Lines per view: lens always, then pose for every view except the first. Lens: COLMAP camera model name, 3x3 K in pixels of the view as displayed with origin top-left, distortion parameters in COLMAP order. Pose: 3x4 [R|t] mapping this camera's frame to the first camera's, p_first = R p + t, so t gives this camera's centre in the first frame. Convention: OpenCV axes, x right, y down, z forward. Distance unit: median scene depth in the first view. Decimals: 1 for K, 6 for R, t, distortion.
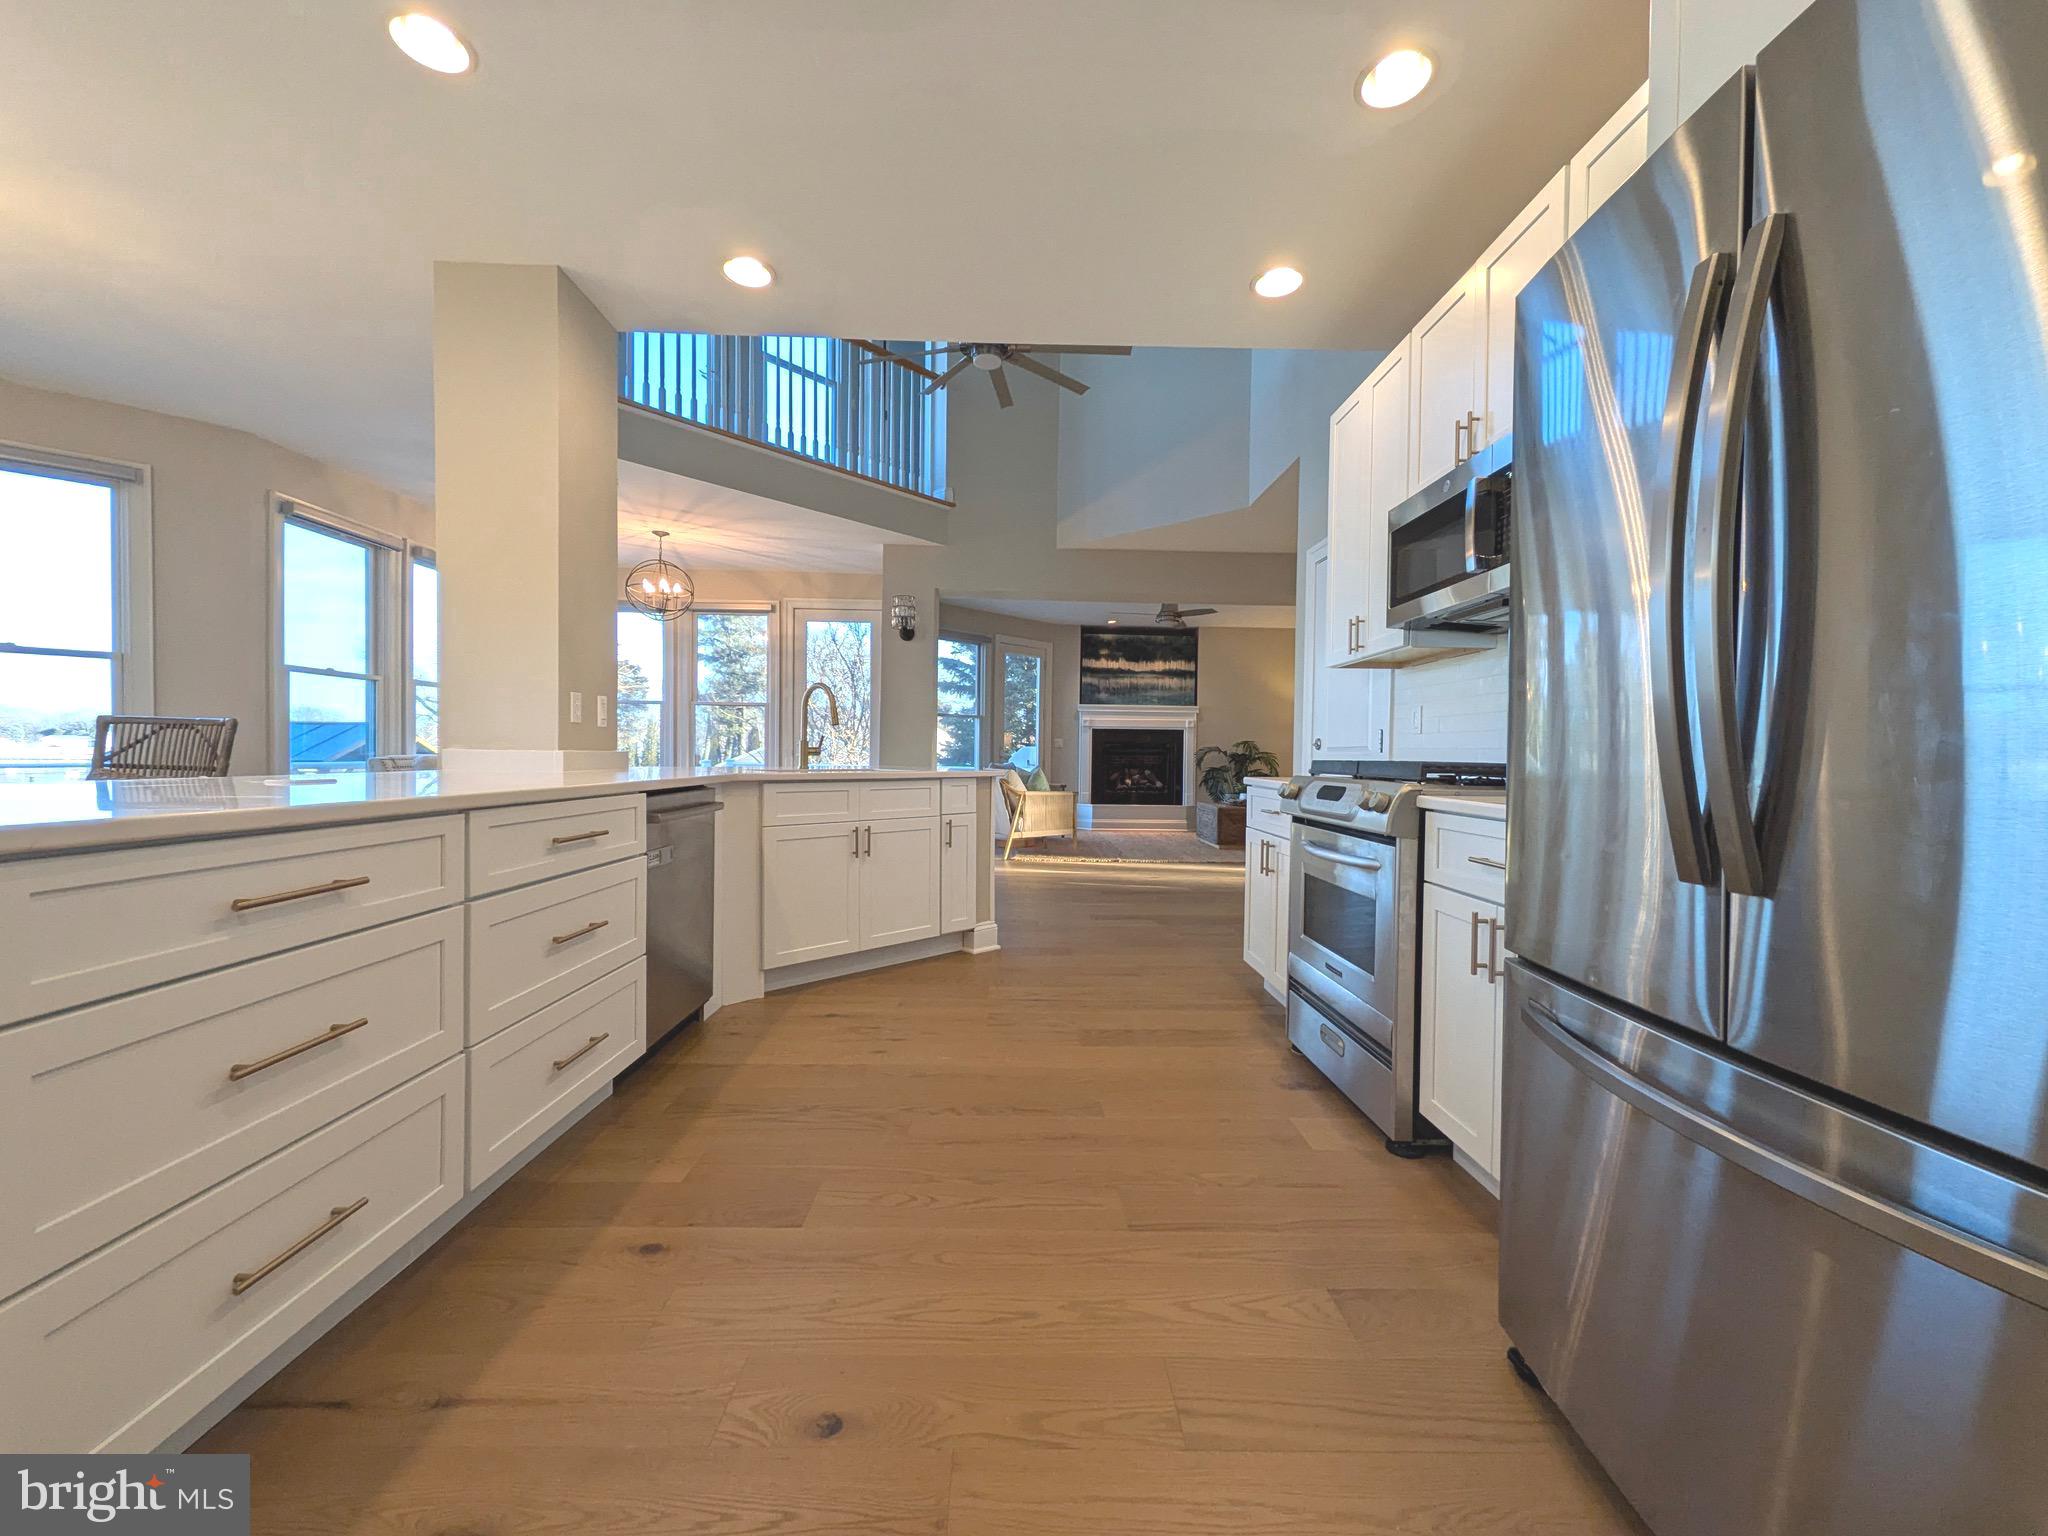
lens RADIAL K [[833.5, 0, 1016.7], [0, 833.5, 775.5], [0, 0, 1]] dist [0.009207, -0.000390]
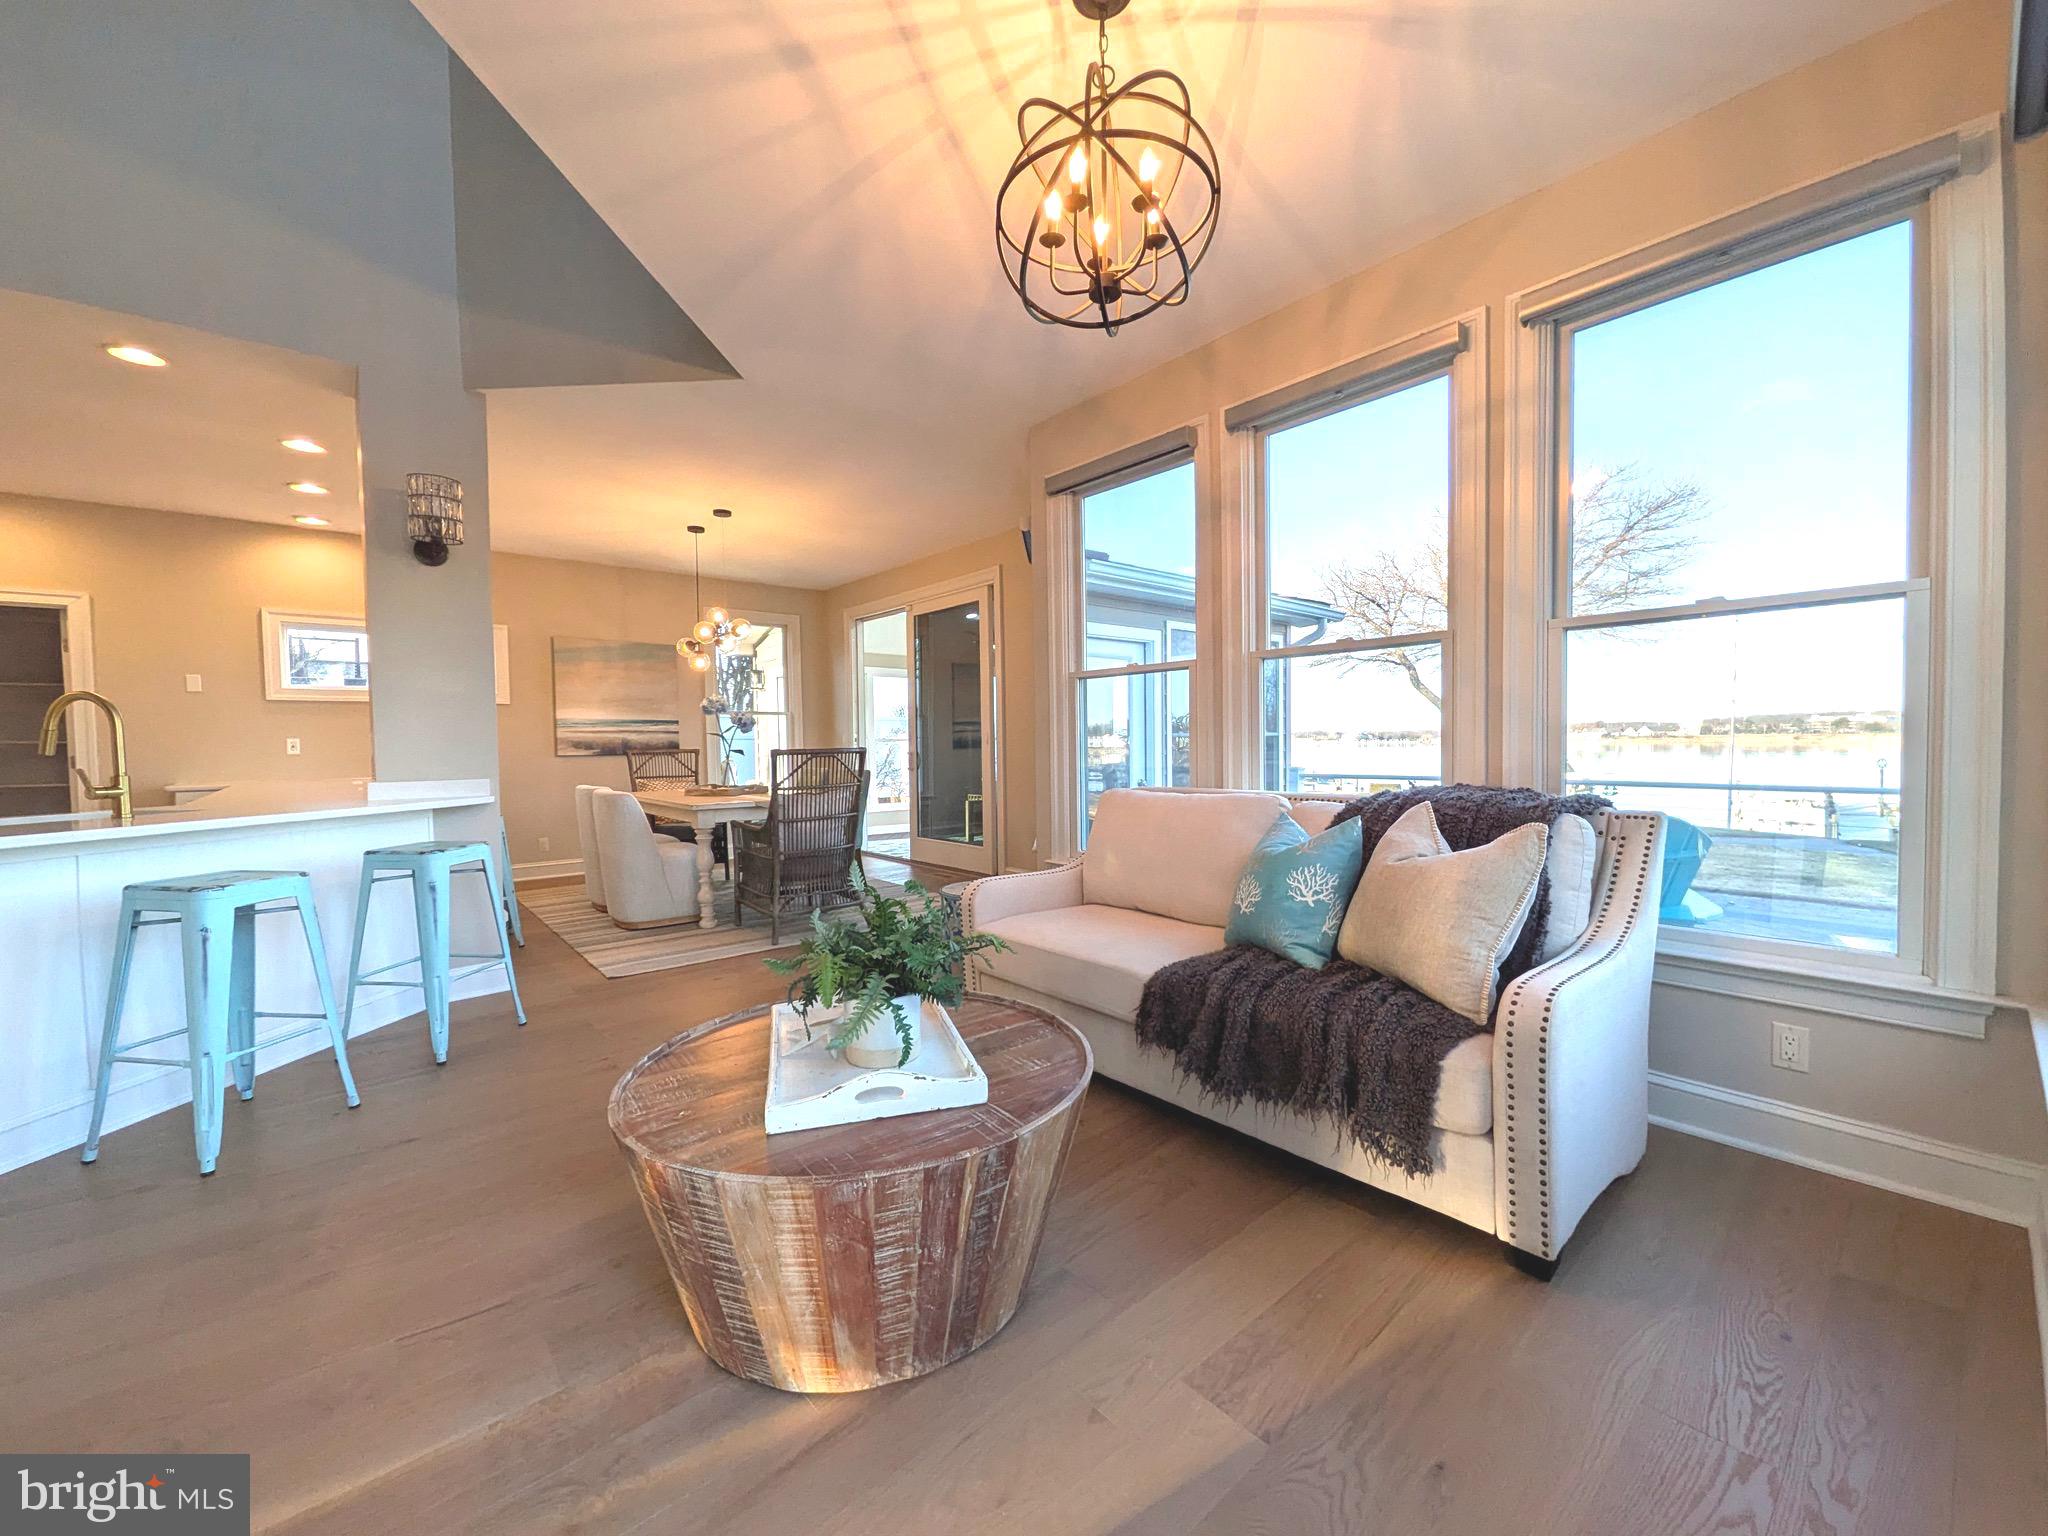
lens RADIAL K [[804.5, 0, 1020.5], [0, 804.5, 774.2], [0, 0, 1]] dist [0.006983, -0.000023]
pose [[-0.758105, 0.024641, -0.651667, -0.284483], [-0.001591, 0.999213, 0.039632, -0.050343], [0.652131, 0.031082, -0.757469, 1.523671]]
